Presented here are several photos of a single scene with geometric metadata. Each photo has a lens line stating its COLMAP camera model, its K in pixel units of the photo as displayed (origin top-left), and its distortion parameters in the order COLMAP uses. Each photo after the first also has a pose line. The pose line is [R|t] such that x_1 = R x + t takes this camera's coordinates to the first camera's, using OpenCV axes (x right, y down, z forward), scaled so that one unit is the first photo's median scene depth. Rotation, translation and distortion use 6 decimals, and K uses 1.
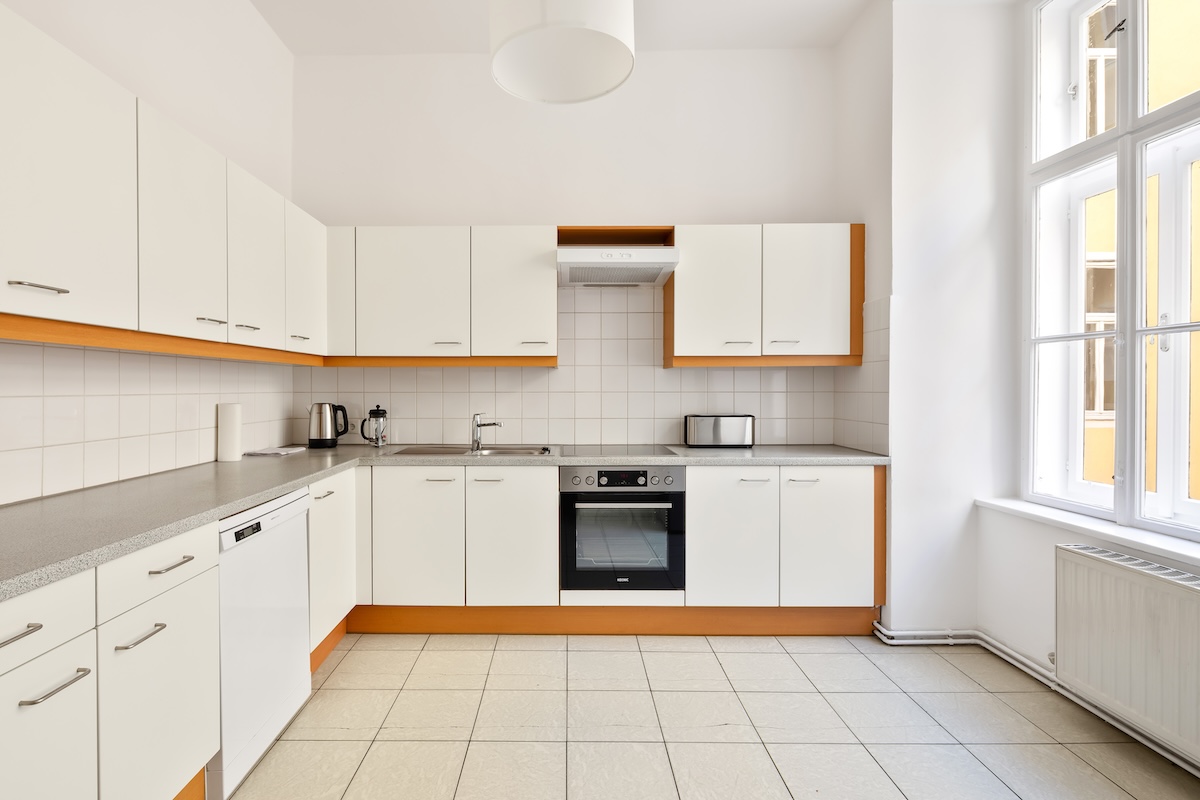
lens RADIAL K [[585.2, 0, 555.9], [0, 585.2, 391.1], [0, 0, 1]] dist [0.000608, -0.000108]
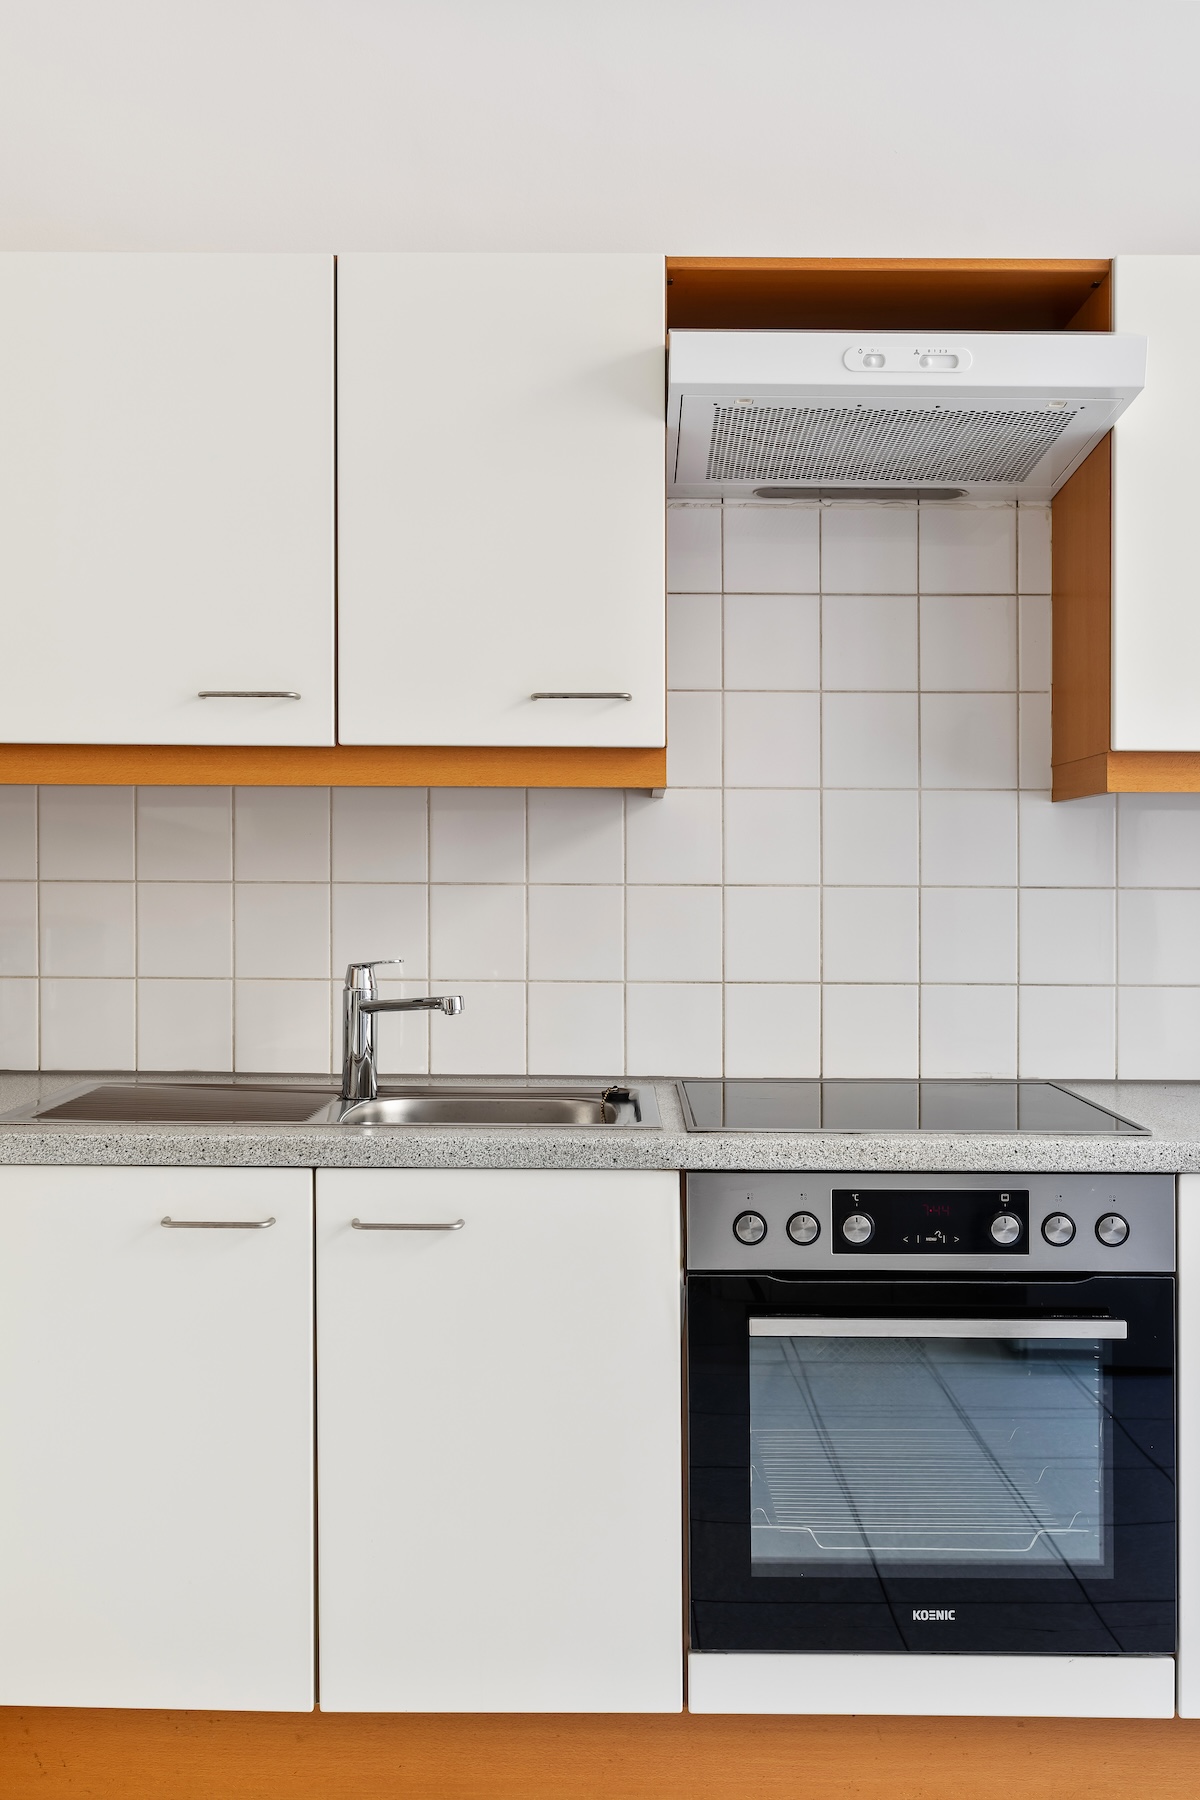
lens RADIAL K [[1693.0, 0, 600.0], [0, 1693.0, 900.0], [0, 0, 1]] dist [0.004287, 0.002419]
pose [[0.999937, 0.008156, 0.007653, -0.034903], [-0.008189, 0.999957, 0.004330, 0.006690], [-0.007618, -0.004393, 0.999961, 0.244163]]
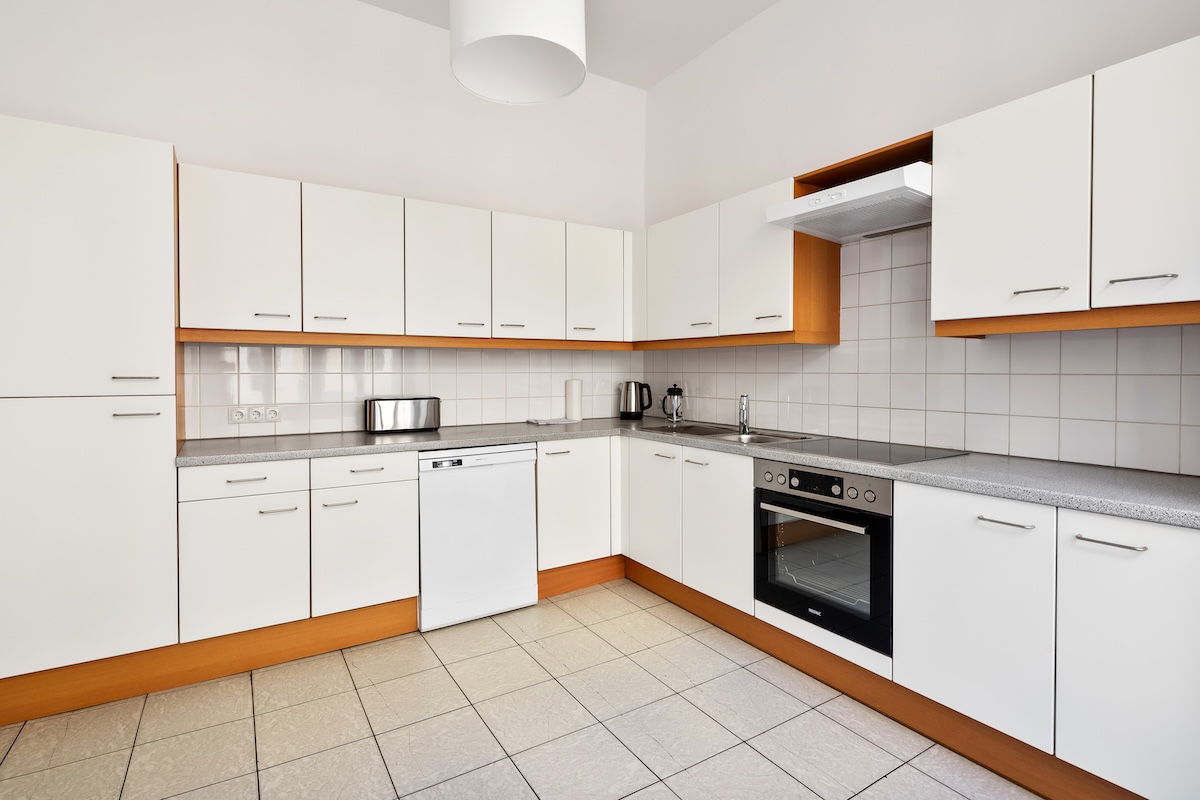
lens RADIAL K [[584.9, 0, 602.5], [0, 584.9, 378.6], [0, 0, 1]] dist [-0.000533, -0.000947]
pose [[0.543086, 0.012788, -0.839579, 0.572324], [-0.003905, 0.999912, 0.012704, 0.000495], [0.839668, -0.003621, 0.543088, 0.312937]]
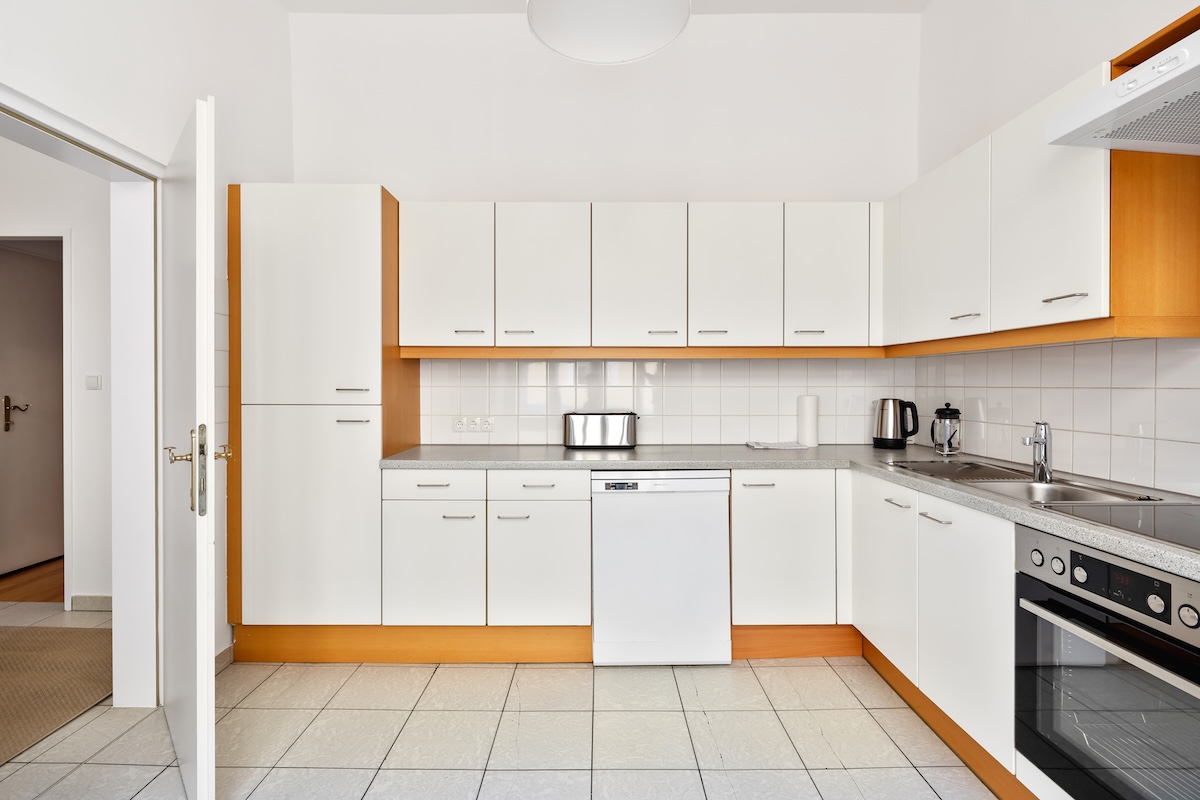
lens RADIAL K [[593.8, 0, 602.3], [0, 593.8, 387.7], [0, 0, 1]] dist [0.001616, -0.001123]
pose [[0.015179, 0.007005, -0.999860, 0.517059], [-0.004729, 0.999965, 0.006934, 0.000338], [0.999874, 0.004623, 0.015211, 0.562498]]
